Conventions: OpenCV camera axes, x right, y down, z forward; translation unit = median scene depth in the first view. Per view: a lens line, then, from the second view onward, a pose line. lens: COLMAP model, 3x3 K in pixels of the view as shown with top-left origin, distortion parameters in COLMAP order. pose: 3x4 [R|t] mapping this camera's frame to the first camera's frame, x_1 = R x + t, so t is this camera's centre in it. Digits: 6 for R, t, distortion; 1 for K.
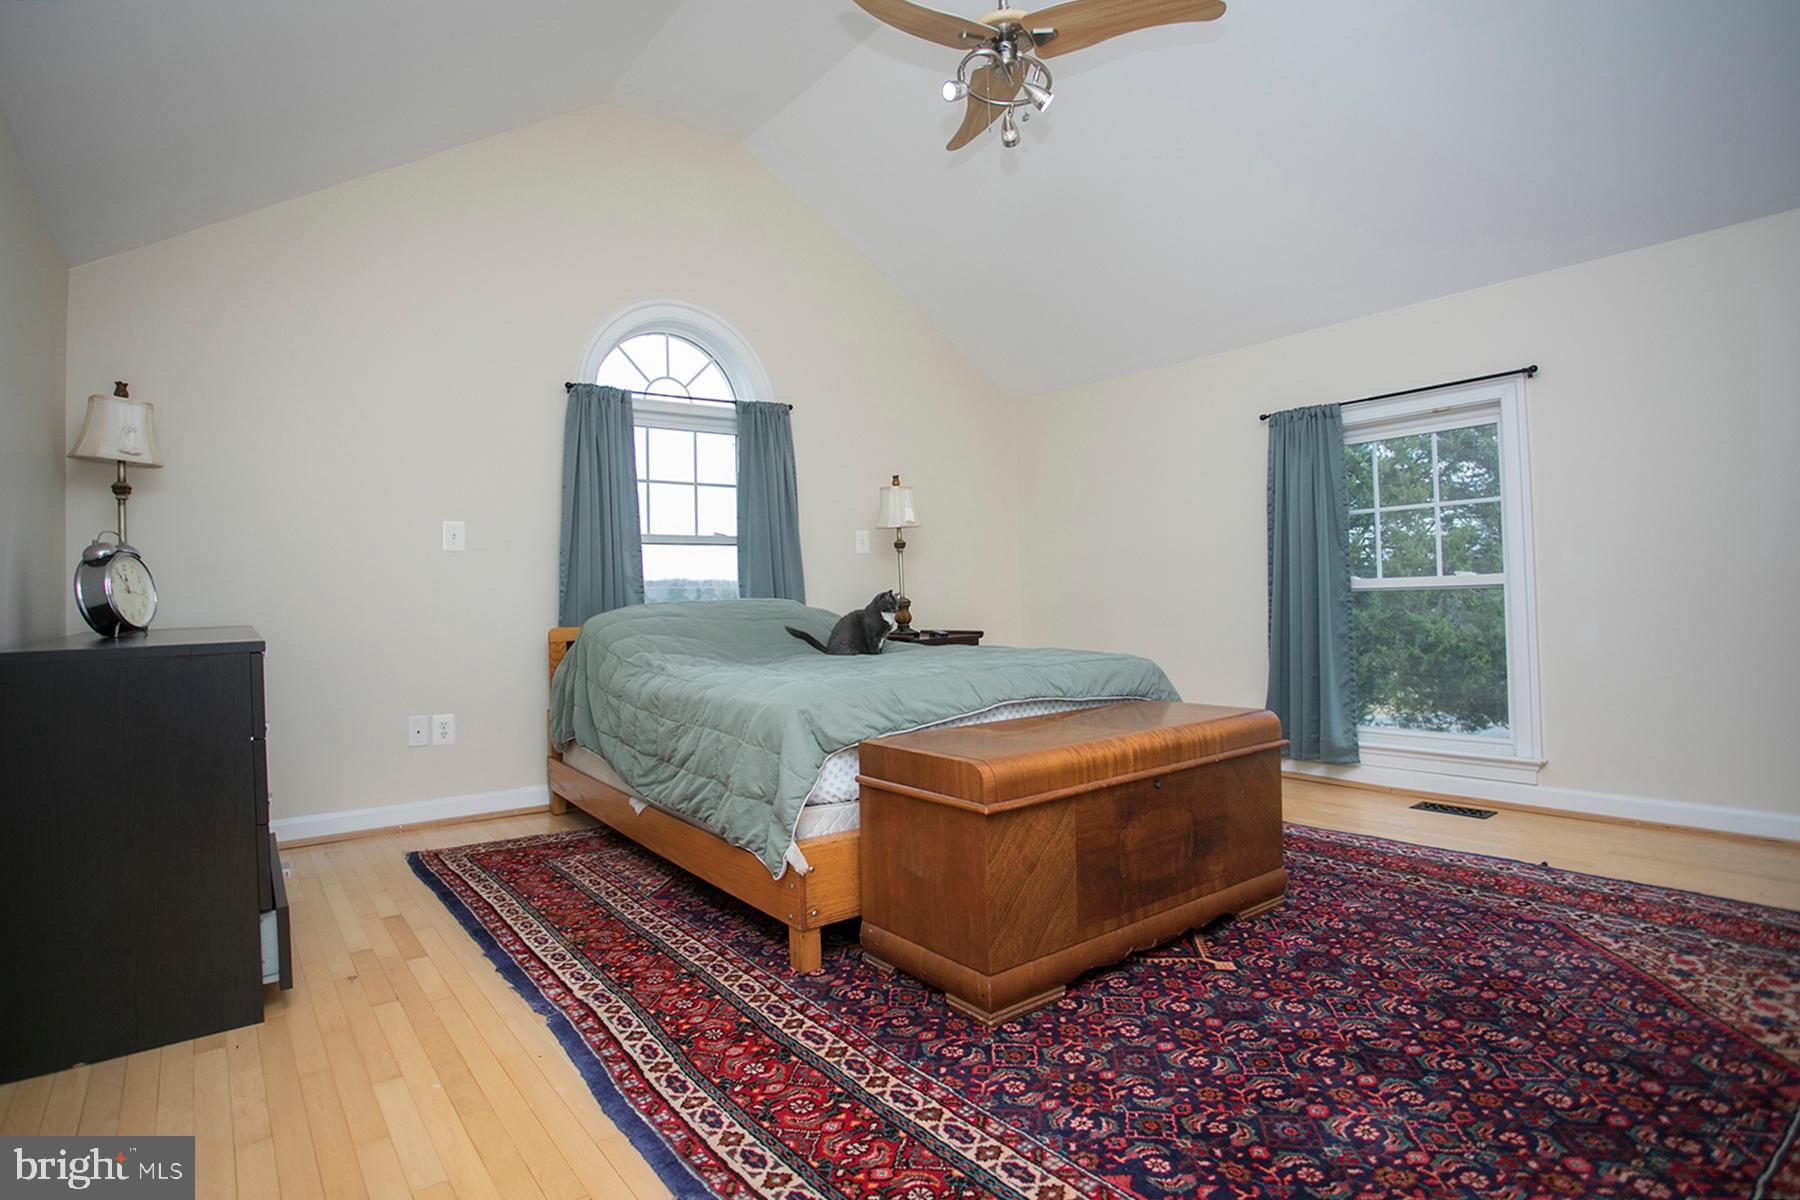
lens RADIAL K [[913.3, 0, 917.2], [0, 913.3, 584.0], [0, 0, 1]] dist [-0.079250, 0.038865]
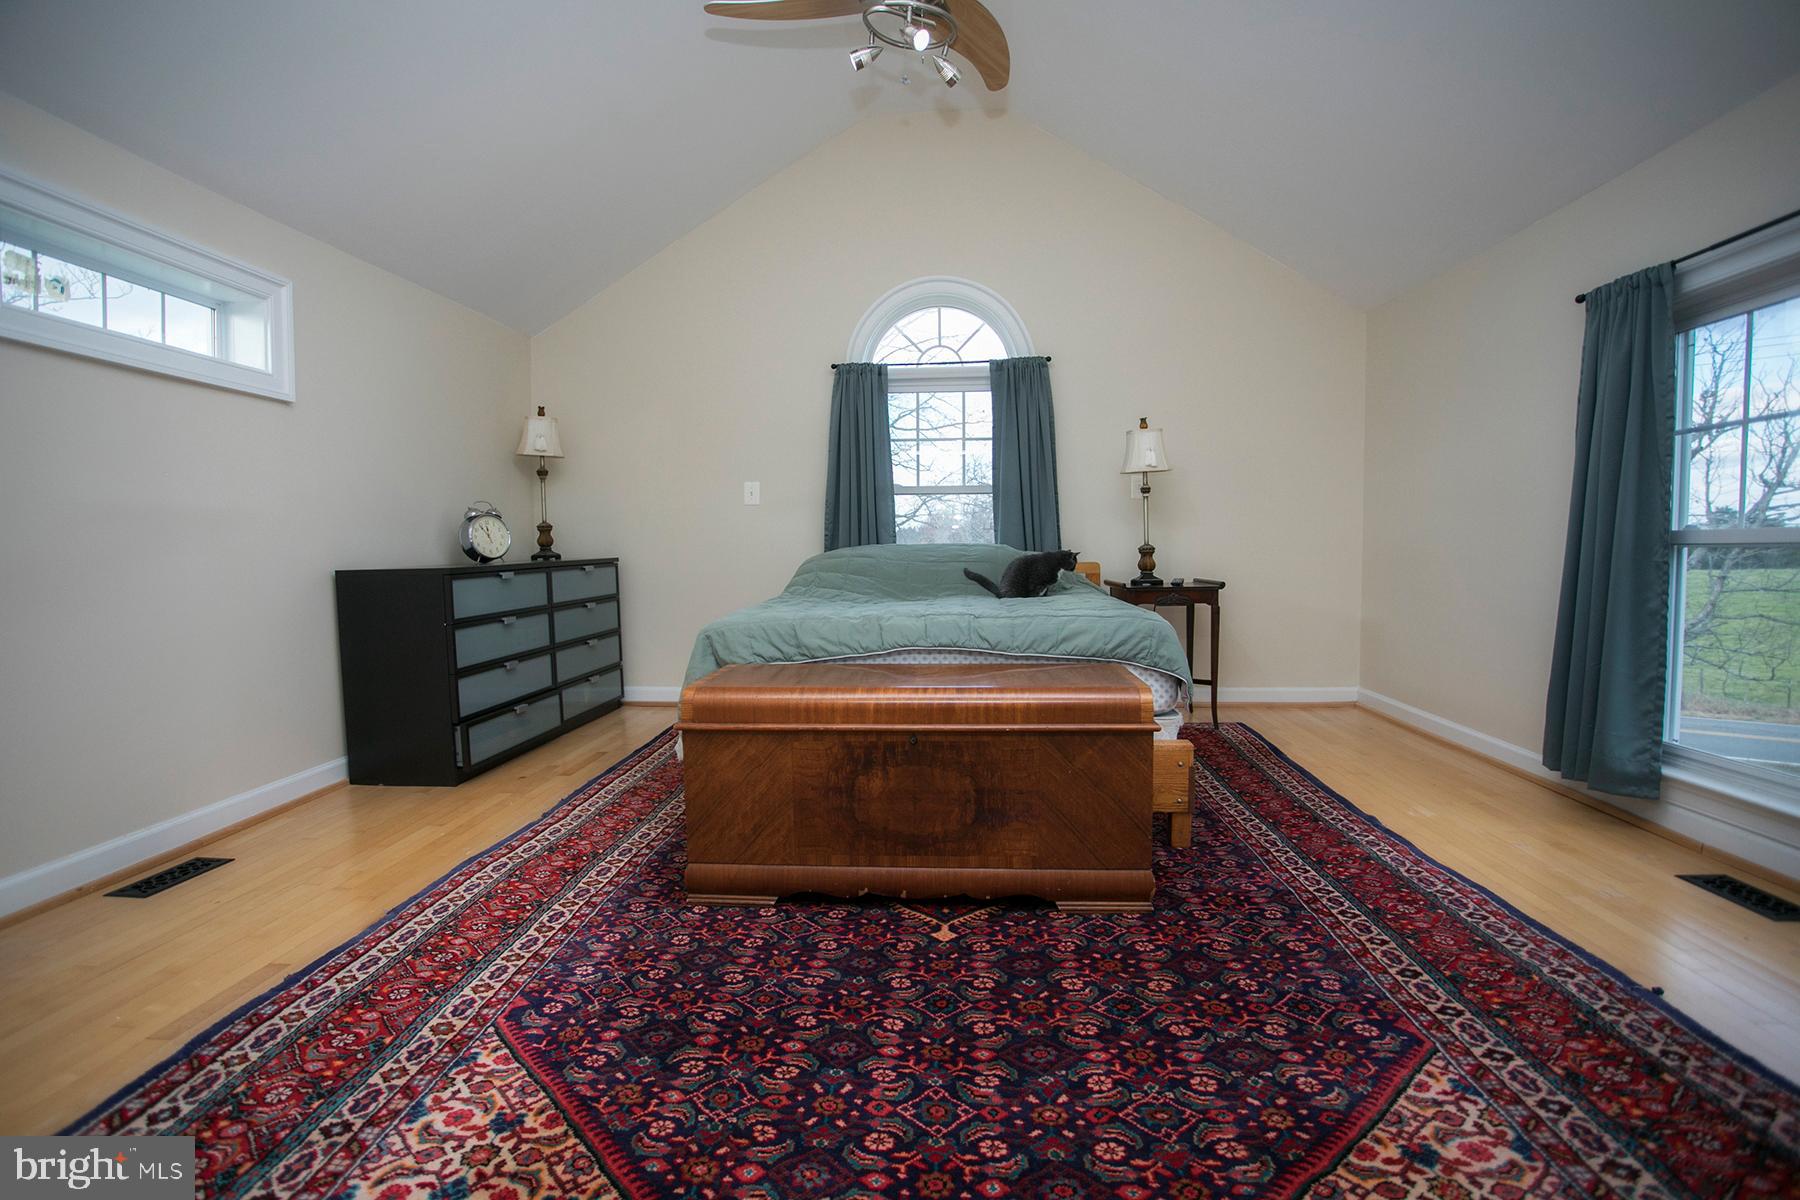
lens RADIAL K [[871.8, 0, 900.0], [0, 871.8, 600.0], [0, 0, 1]] dist [-0.077749, 0.033346]
pose [[0.755219, 0.056977, -0.652991, 0.882027], [0.001116, 0.996102, 0.088205, -0.016089], [0.655472, -0.067343, 0.752211, 0.287734]]
